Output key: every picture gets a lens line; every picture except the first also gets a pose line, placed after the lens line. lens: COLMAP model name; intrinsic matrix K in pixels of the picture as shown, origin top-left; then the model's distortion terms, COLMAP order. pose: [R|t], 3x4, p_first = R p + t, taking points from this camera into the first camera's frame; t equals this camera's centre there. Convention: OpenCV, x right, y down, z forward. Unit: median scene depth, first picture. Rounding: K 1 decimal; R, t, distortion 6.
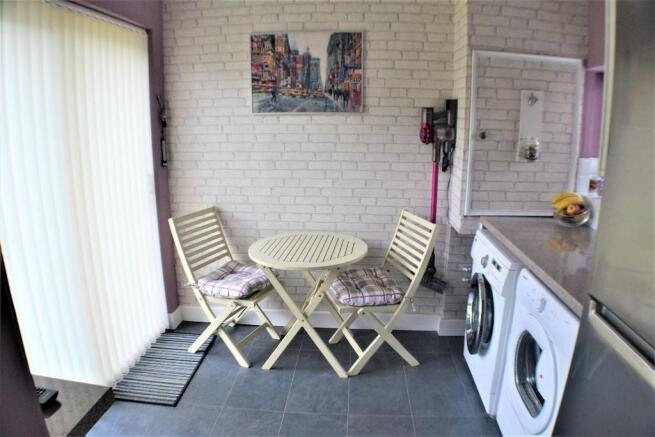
lens RADIAL K [[429.9, 0, 327.5], [0, 429.9, 218.5], [0, 0, 1]] dist [-0.170481, -0.000247]
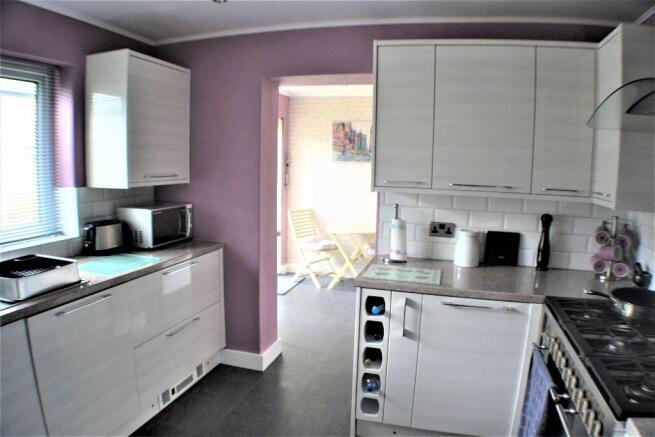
lens RADIAL K [[429.9, 0, 327.5], [0, 429.9, 218.5], [0, 0, 1]] dist [-0.170481, -0.000247]
pose [[0.976066, 0.045594, -0.212643, 0.246516], [-0.067689, 0.992900, -0.097814, 0.219083], [0.206673, 0.109866, 0.972222, -0.950969]]
